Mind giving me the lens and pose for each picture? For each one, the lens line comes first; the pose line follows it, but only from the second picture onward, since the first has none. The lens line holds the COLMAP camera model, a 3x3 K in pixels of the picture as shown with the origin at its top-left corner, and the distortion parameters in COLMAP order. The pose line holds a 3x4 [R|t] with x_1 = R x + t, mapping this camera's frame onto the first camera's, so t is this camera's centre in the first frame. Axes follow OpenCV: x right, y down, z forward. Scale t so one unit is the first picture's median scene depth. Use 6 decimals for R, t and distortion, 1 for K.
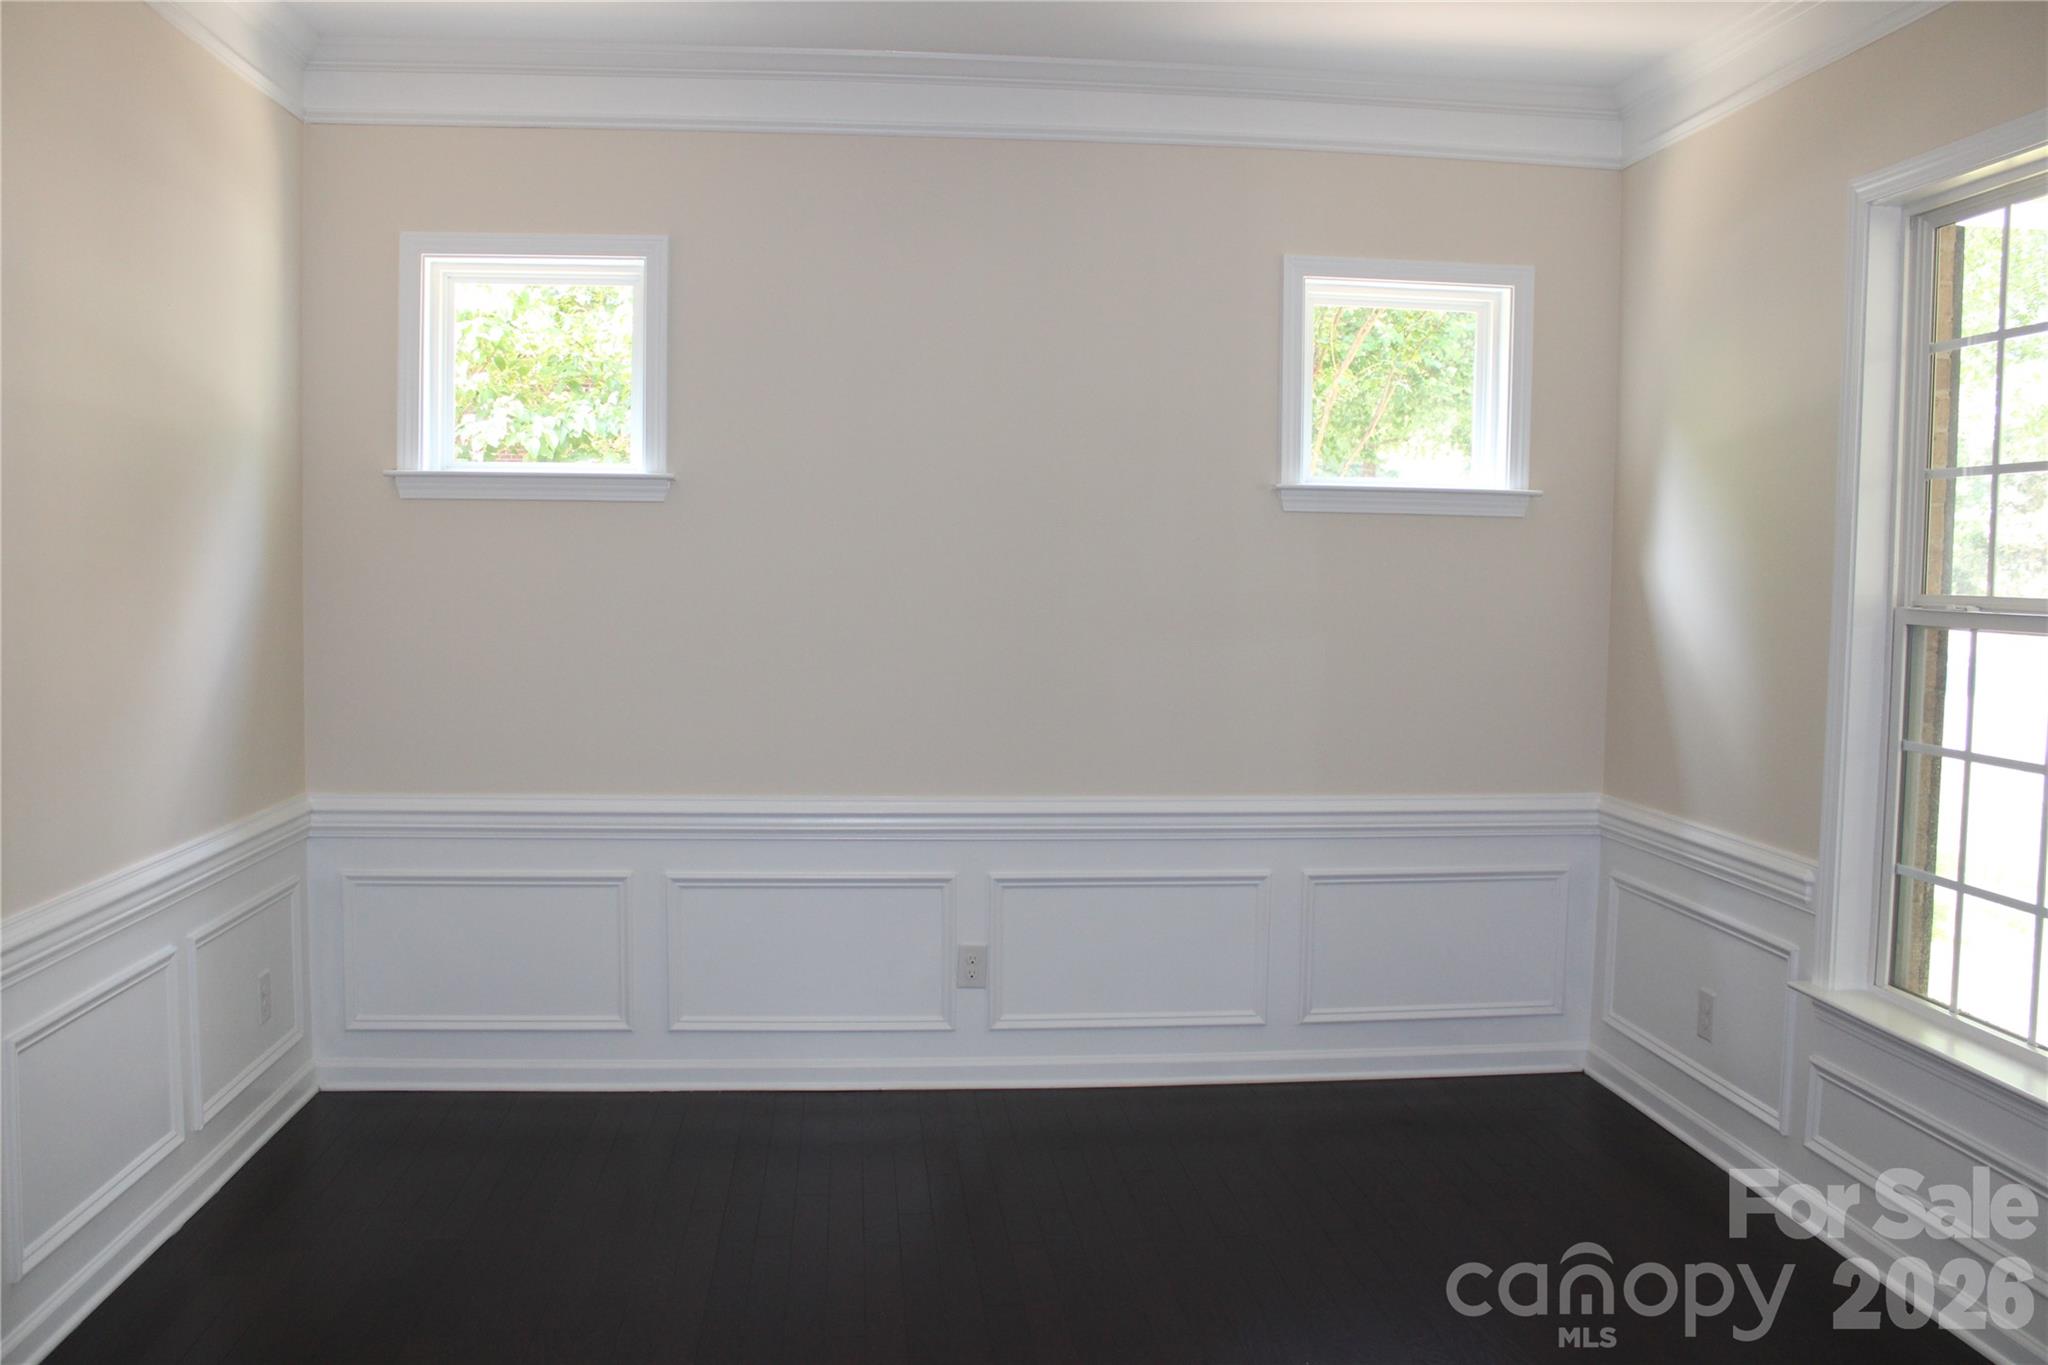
lens RADIAL K [[1631.2, 0, 1024.0], [0, 1631.2, 682.5], [0, 0, 1]] dist [-0.143309, 0.087145]
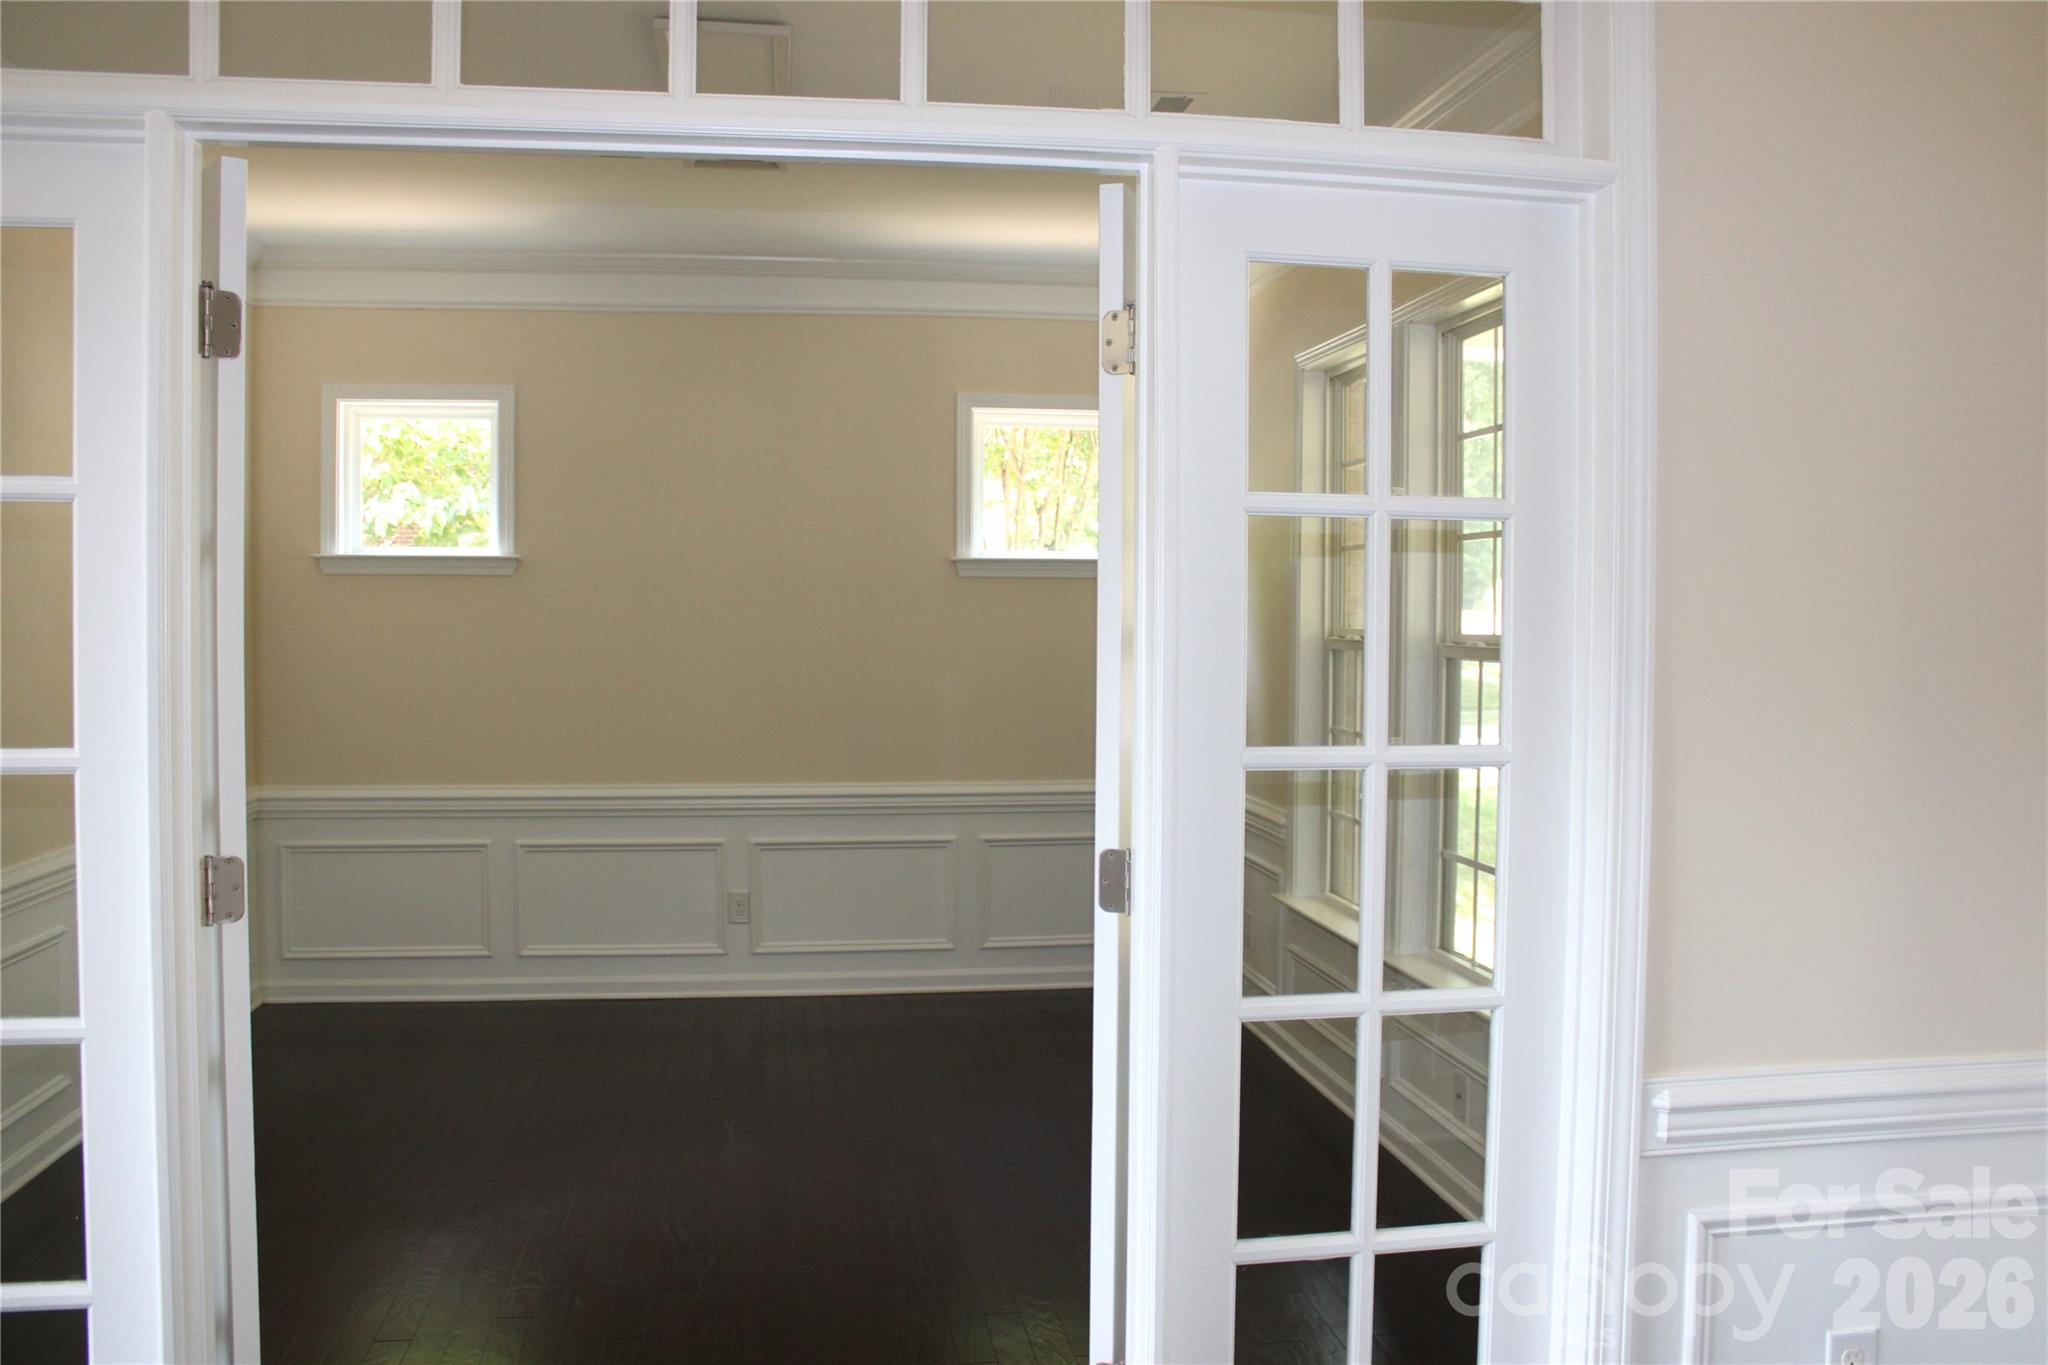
lens RADIAL K [[1631.2, 0, 1024.0], [0, 1631.2, 682.5], [0, 0, 1]] dist [-0.143309, 0.087145]
pose [[0.998545, -0.011762, 0.052631, 0.137447], [0.013345, 0.999466, -0.029824, 0.027098], [-0.052252, 0.030483, 0.998169, -0.389157]]
